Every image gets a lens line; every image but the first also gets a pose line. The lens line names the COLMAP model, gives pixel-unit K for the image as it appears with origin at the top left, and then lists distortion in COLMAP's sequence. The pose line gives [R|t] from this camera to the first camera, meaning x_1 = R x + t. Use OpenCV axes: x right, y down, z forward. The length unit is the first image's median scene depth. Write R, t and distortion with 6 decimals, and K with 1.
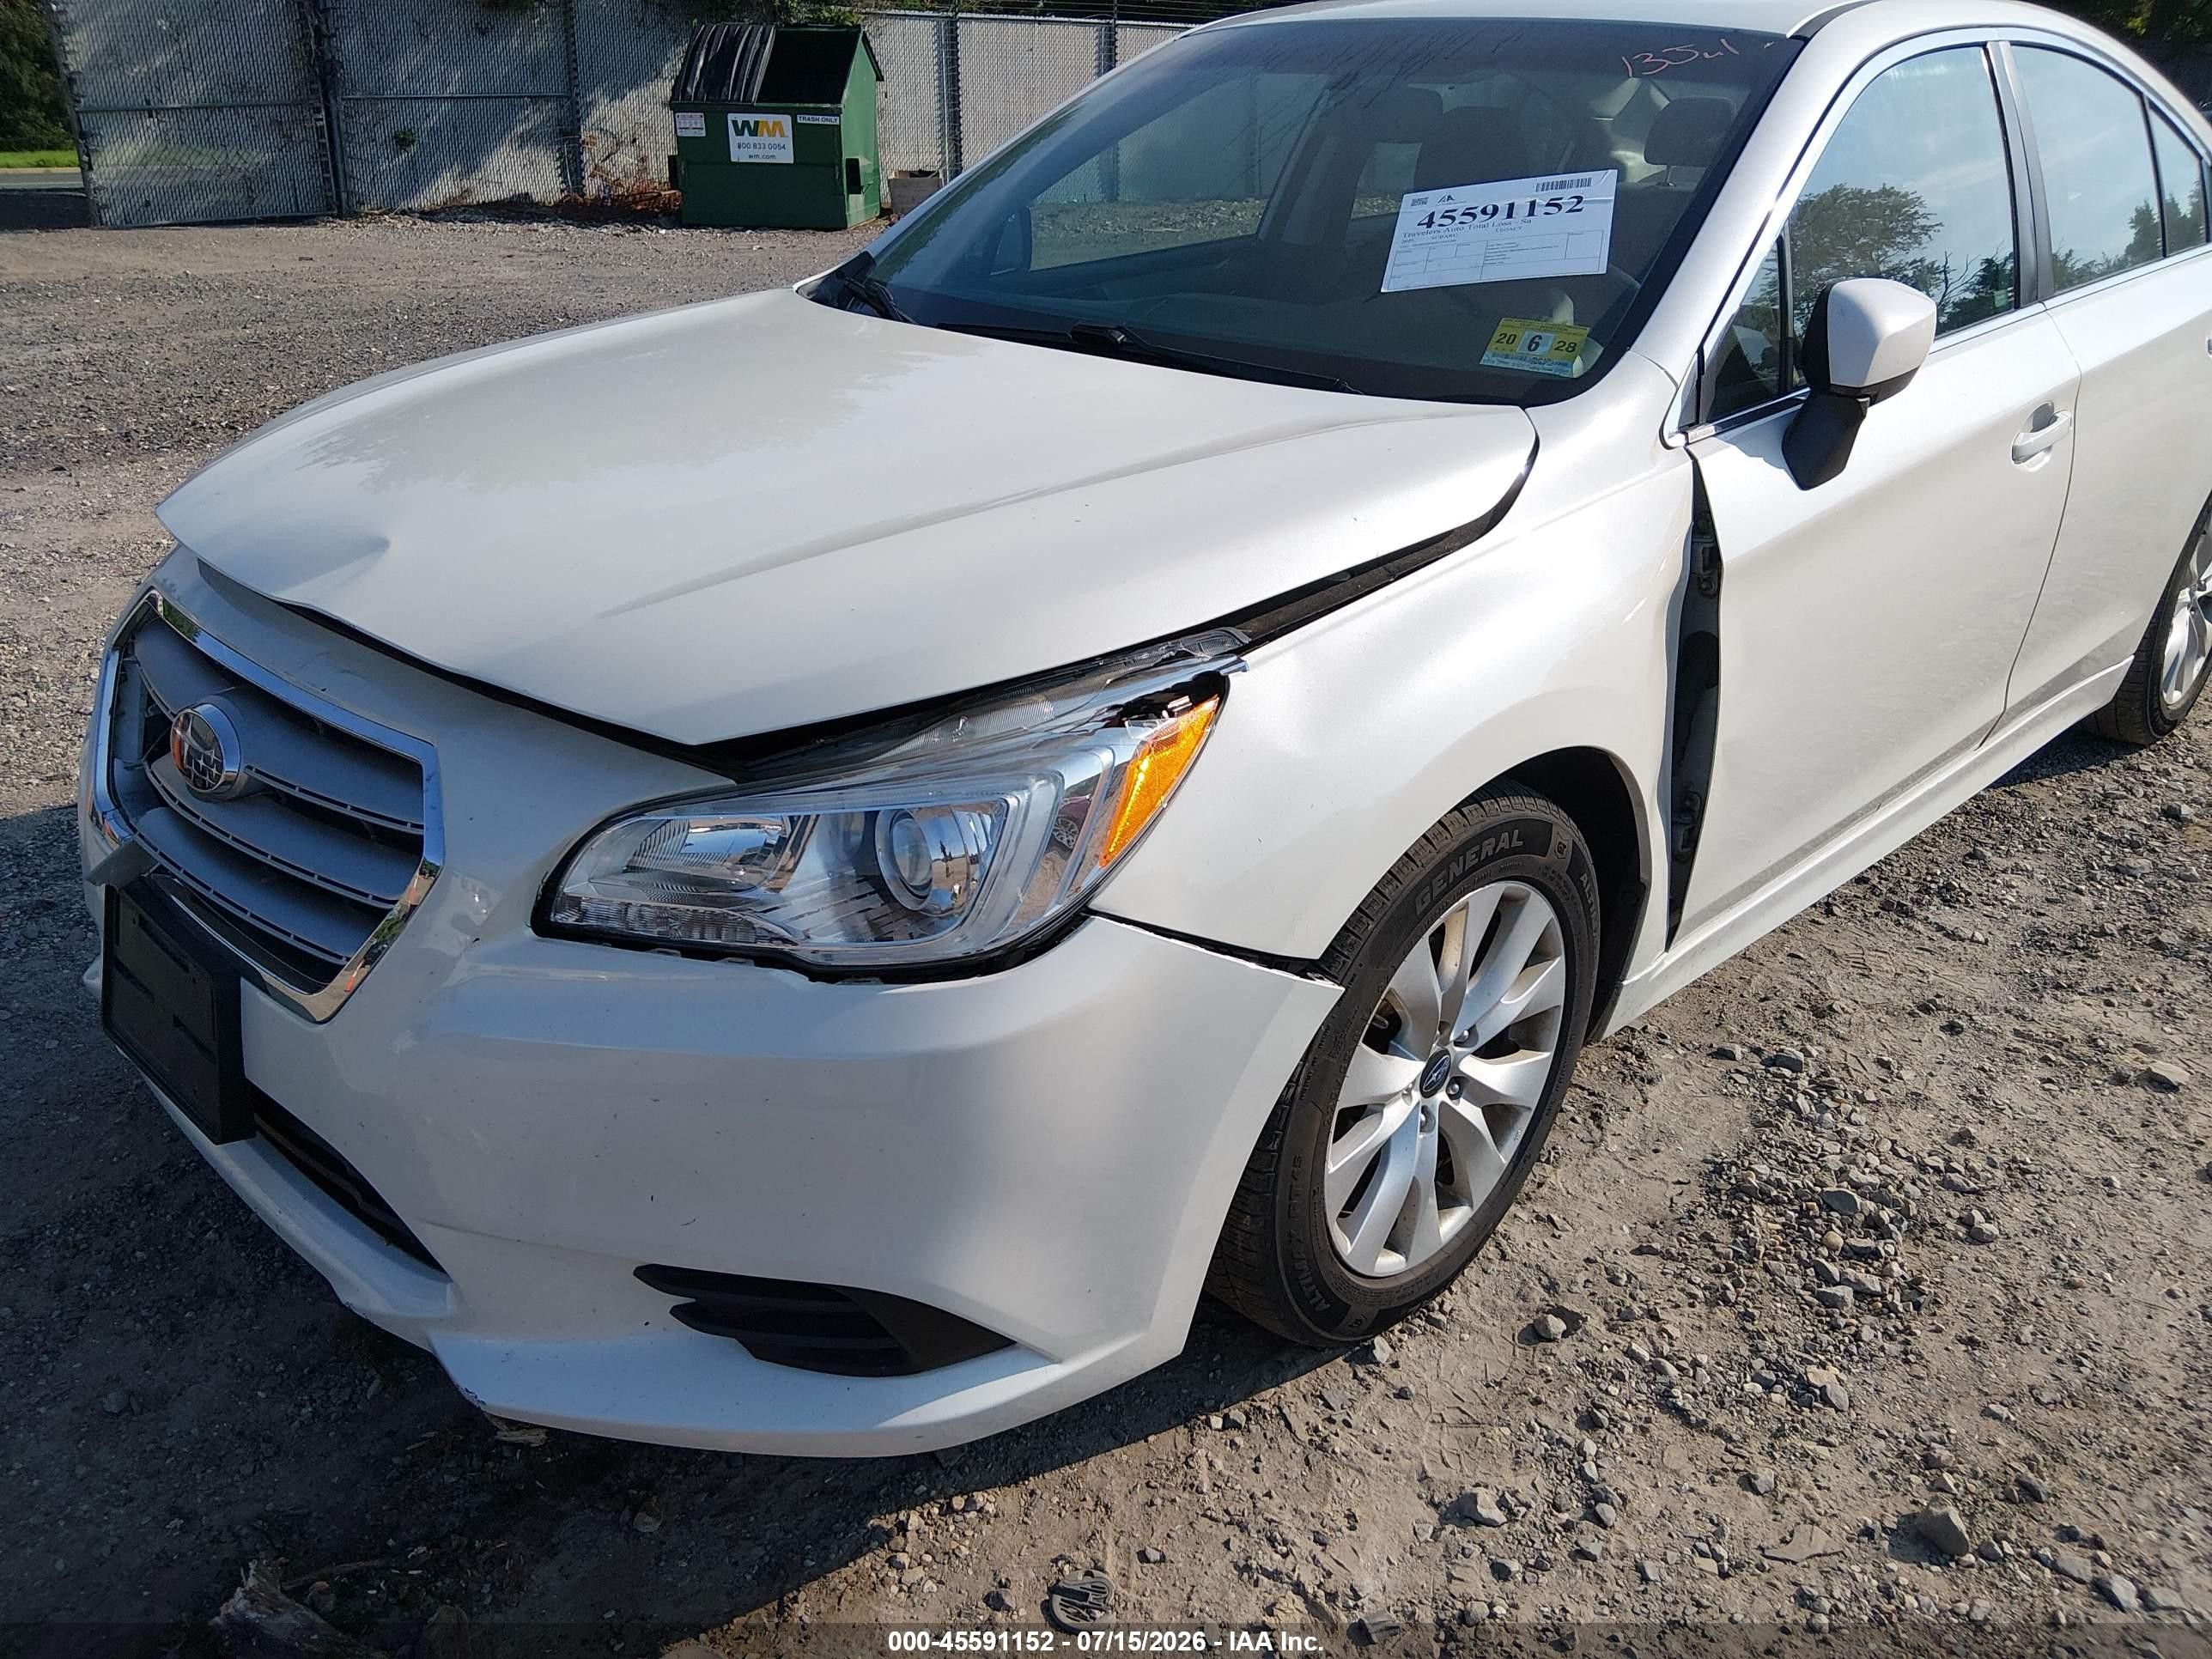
lens RADIAL K [[1697.4, 0, 1099.2], [0, 1697.4, 842.3], [0, 0, 1]] dist [0.039359, -0.062753]
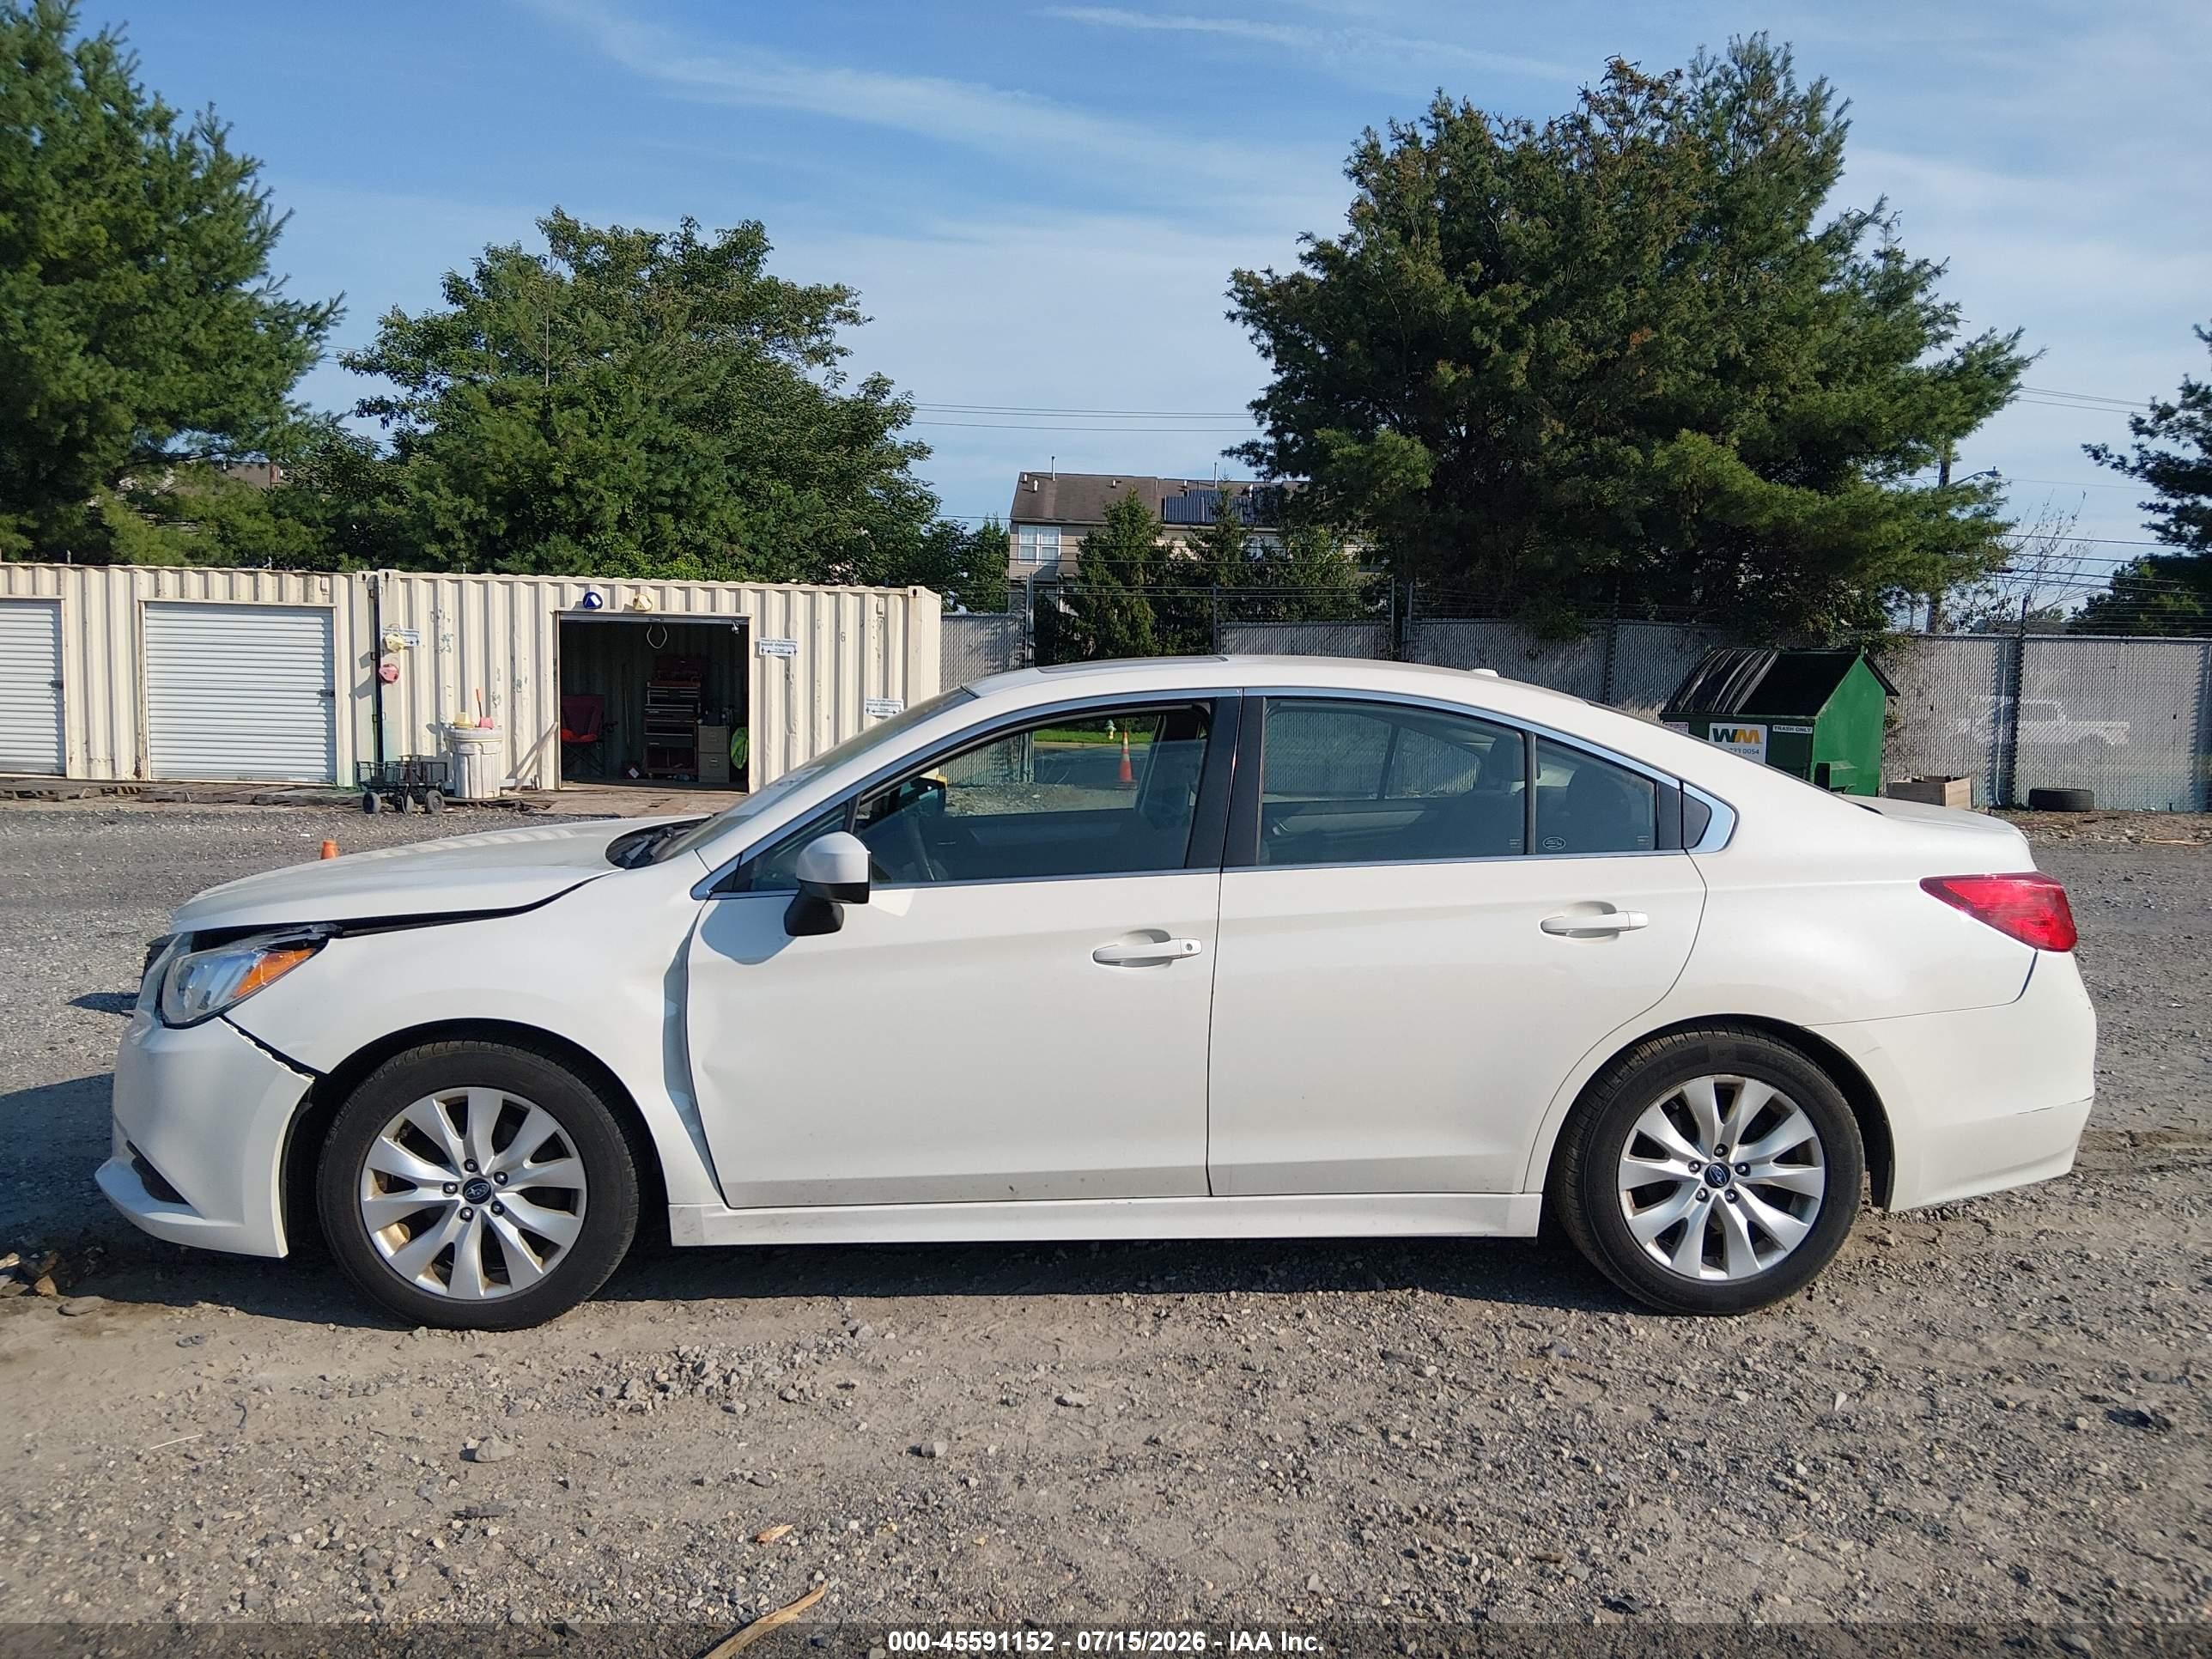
lens RADIAL K [[1697.4, 0, 1103.2], [0, 1697.4, 821.5], [0, 0, 1]] dist [0.039359, -0.062753]
pose [[0.750265, 0.057463, -0.658635, 2.067477], [-0.274492, 0.933369, -0.231248, -0.002125], [0.601461, 0.354288, 0.716048, -0.118586]]
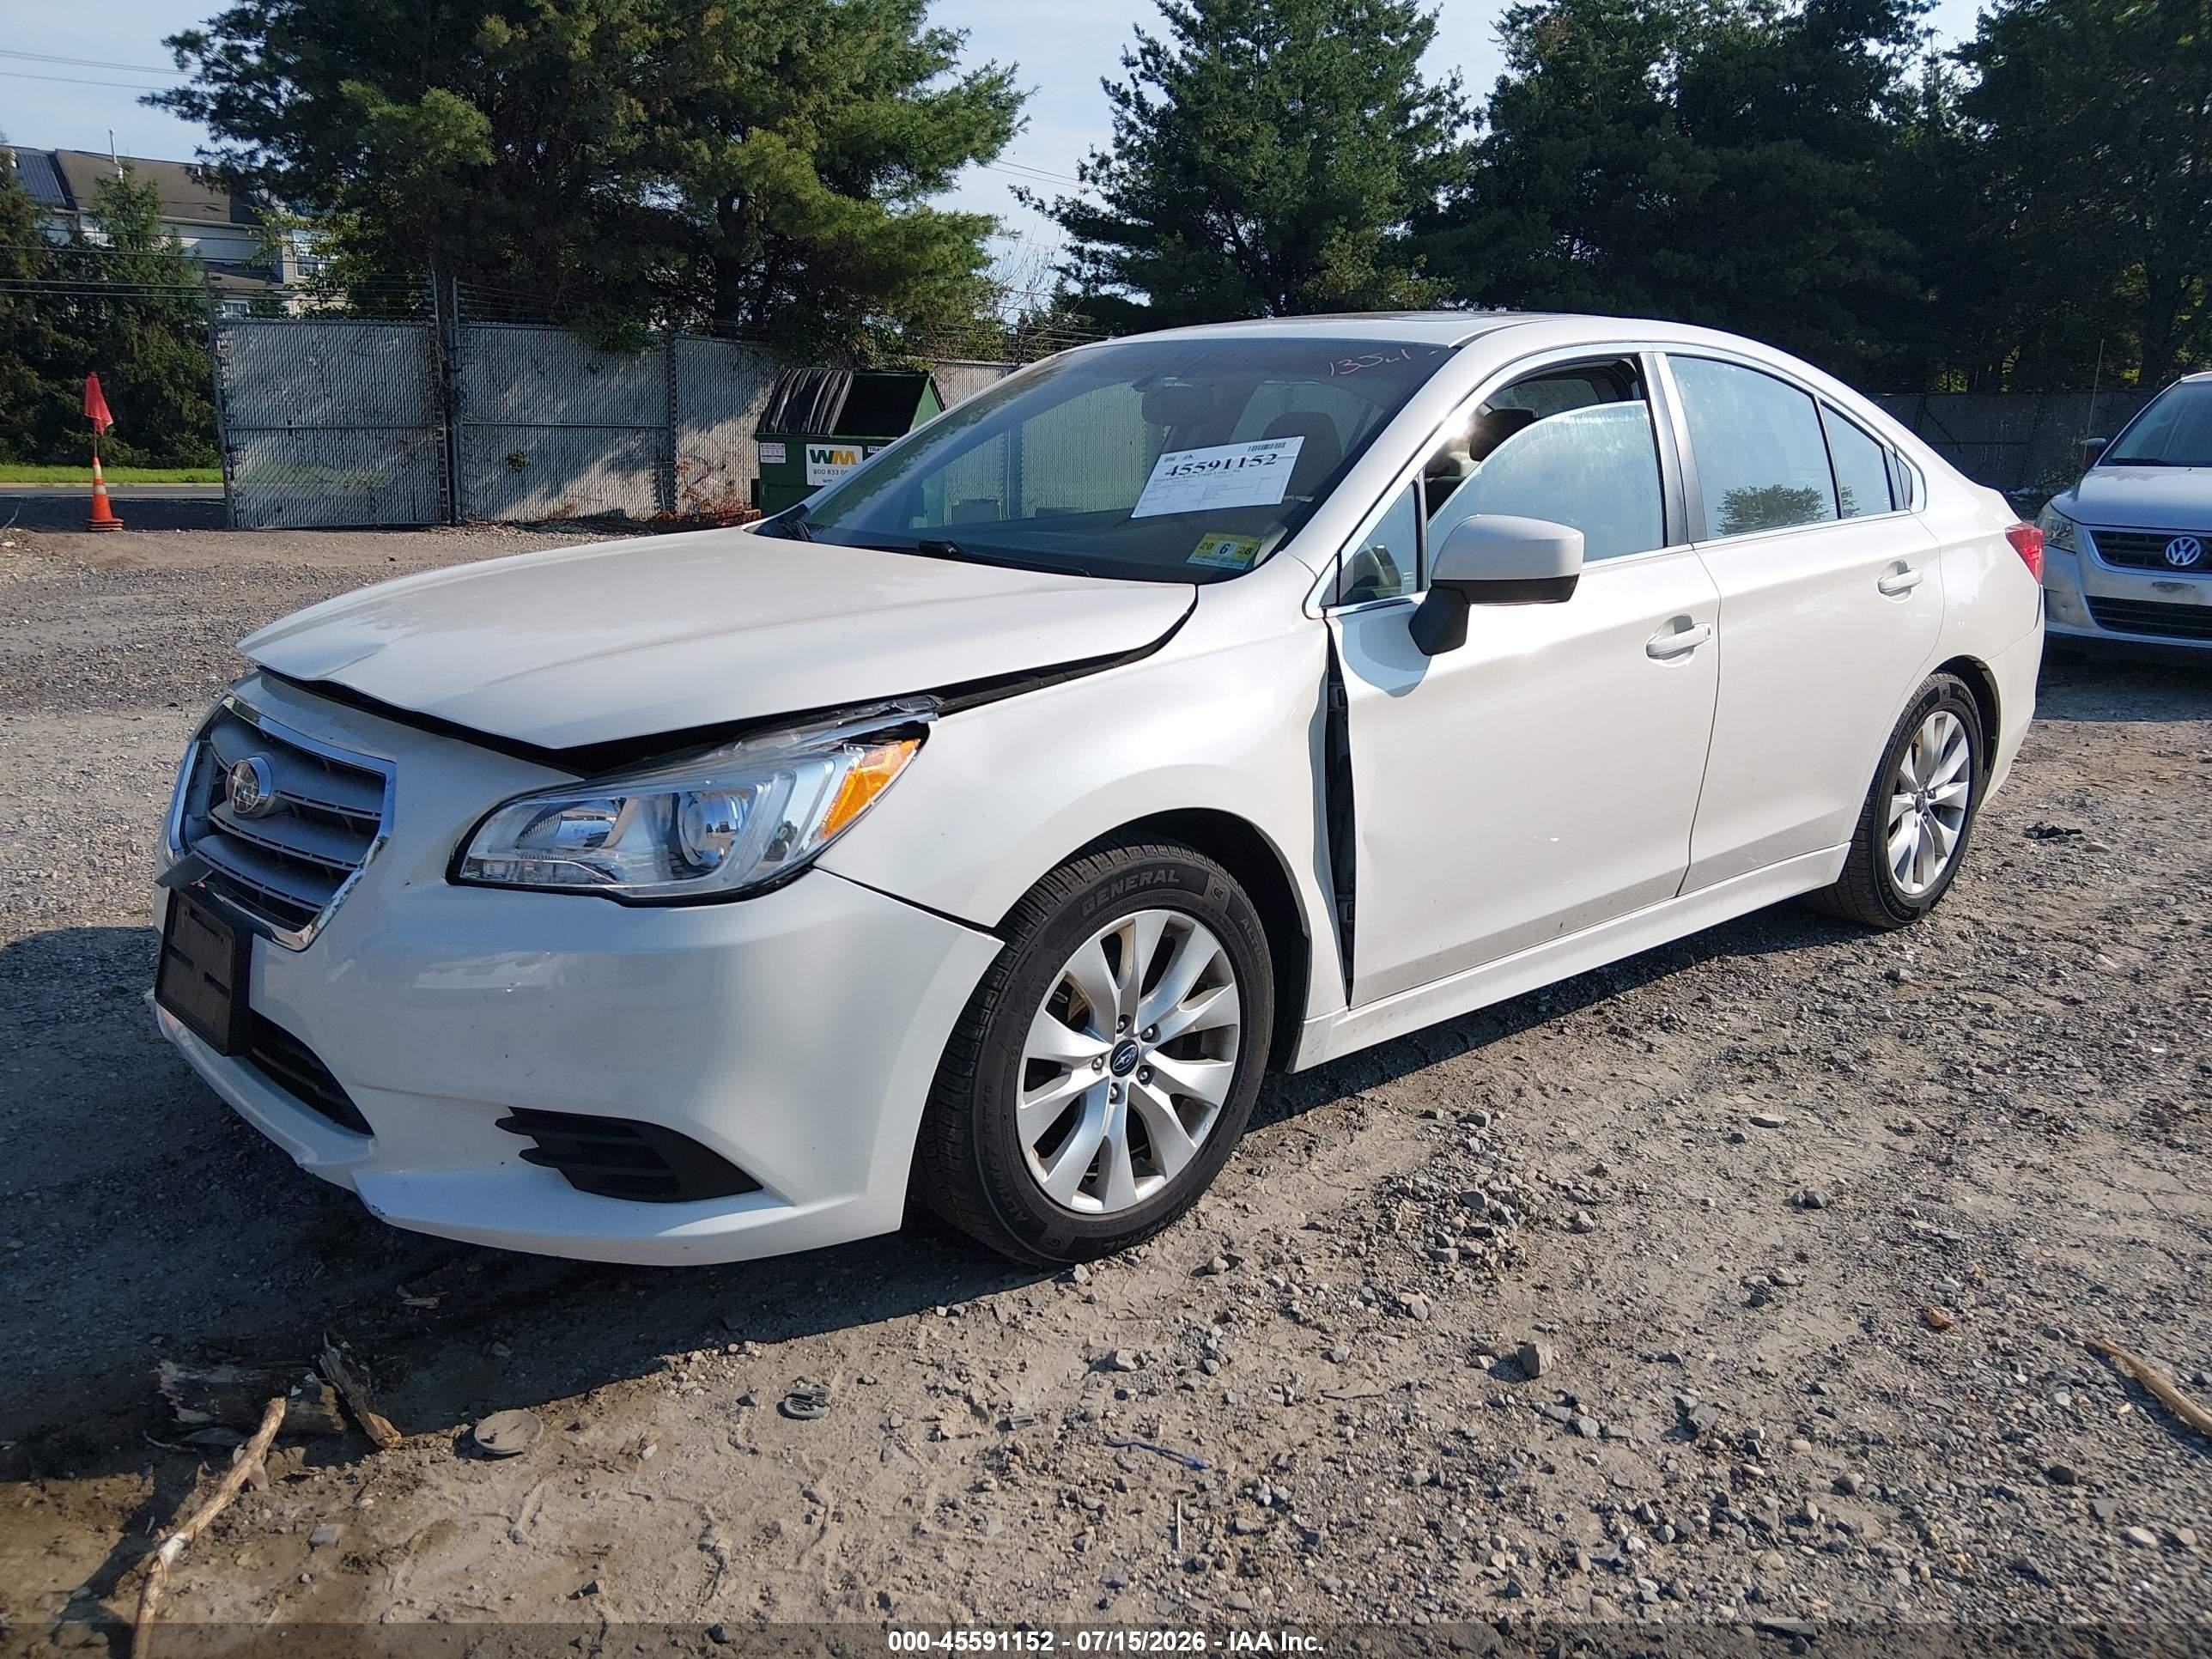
lens RADIAL K [[1697.4, 0, 1098.7], [0, 1697.4, 830.6], [0, 0, 1]] dist [0.039359, -0.062753]
pose [[0.999000, 0.020043, -0.039966, 0.237701], [-0.027099, 0.982421, -0.184702, 0.216157], [0.035562, 0.185601, 0.981982, -0.364050]]
